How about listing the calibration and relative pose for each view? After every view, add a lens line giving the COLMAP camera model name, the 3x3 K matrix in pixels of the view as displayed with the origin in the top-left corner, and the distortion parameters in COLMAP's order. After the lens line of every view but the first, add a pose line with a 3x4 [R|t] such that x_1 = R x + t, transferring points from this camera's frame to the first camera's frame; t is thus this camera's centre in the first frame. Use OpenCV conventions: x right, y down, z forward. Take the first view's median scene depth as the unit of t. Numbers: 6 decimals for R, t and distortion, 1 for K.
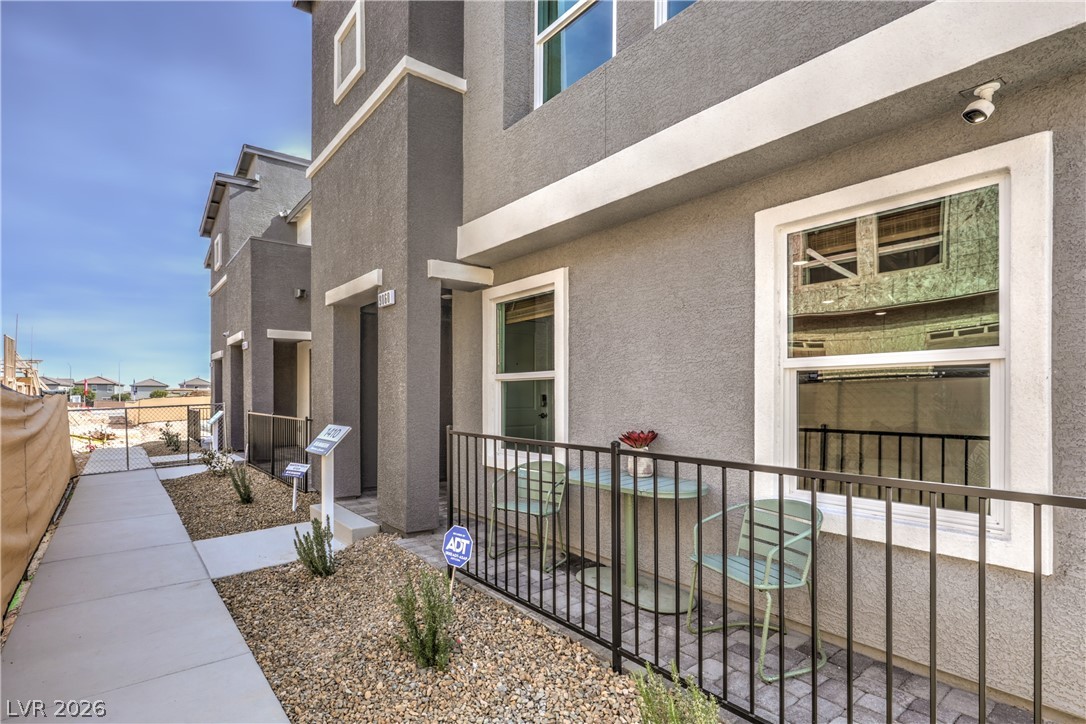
lens RADIAL K [[501.0, 0, 494.6], [0, 501.0, 392.2], [0, 0, 1]] dist [-0.001324, -0.000136]
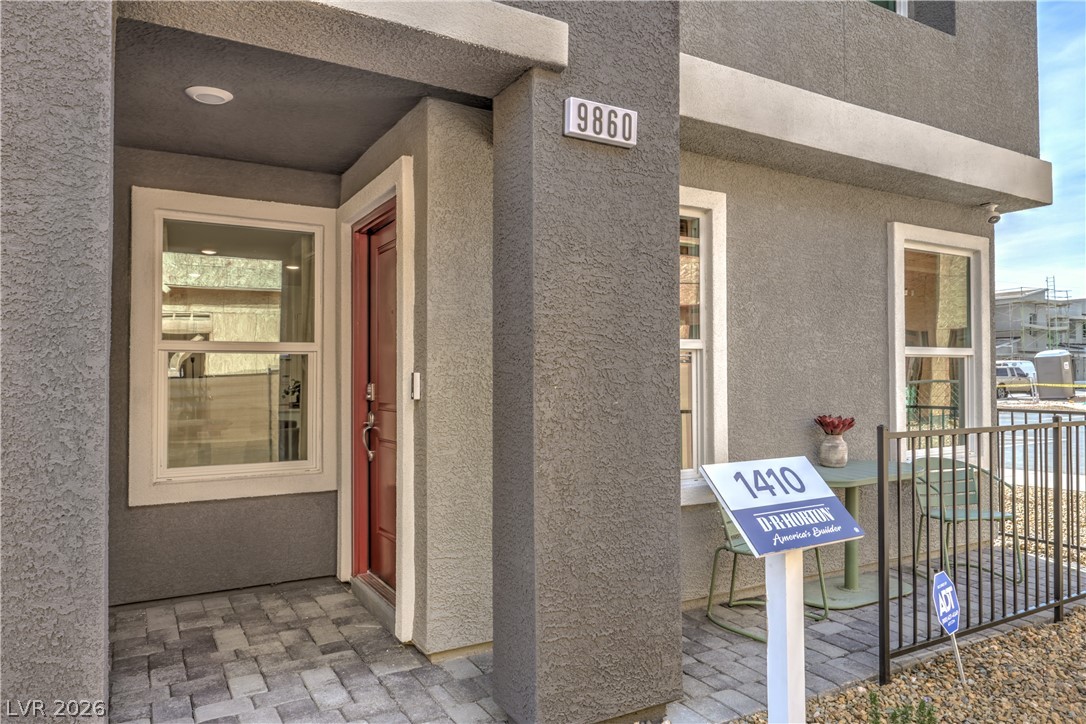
lens RADIAL K [[707.9, 0, 542.3], [0, 707.9, 361.8], [0, 0, 1]] dist [0.001183, 0.002109]
pose [[0.128509, 0.023912, 0.991420, -1.070309], [0.000398, 0.999708, -0.024163, 0.010965], [-0.991708, 0.003499, 0.128462, 1.394848]]
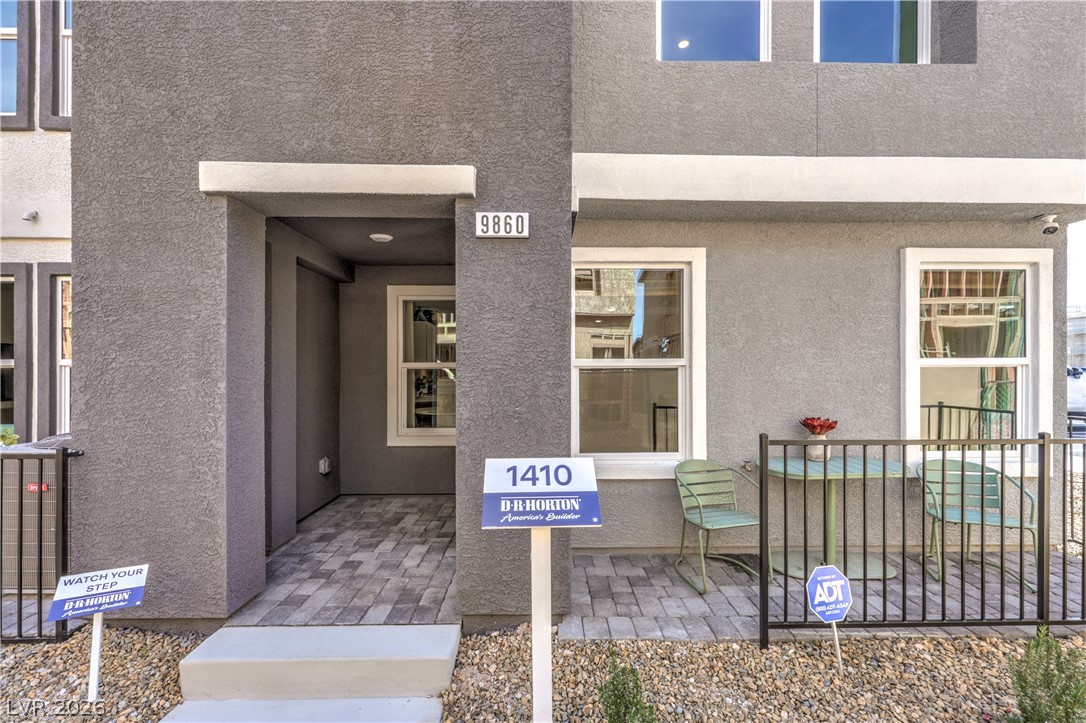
lens RADIAL K [[432.4, 0, 546.5], [0, 432.4, 370.5], [0, 0, 1]] dist [0.000276, -0.000394]
pose [[0.588714, 0.003390, 0.808334, -0.839531], [0.000019, 0.999991, -0.004207, -0.023694], [-0.808341, 0.002492, 0.588709, 0.950560]]
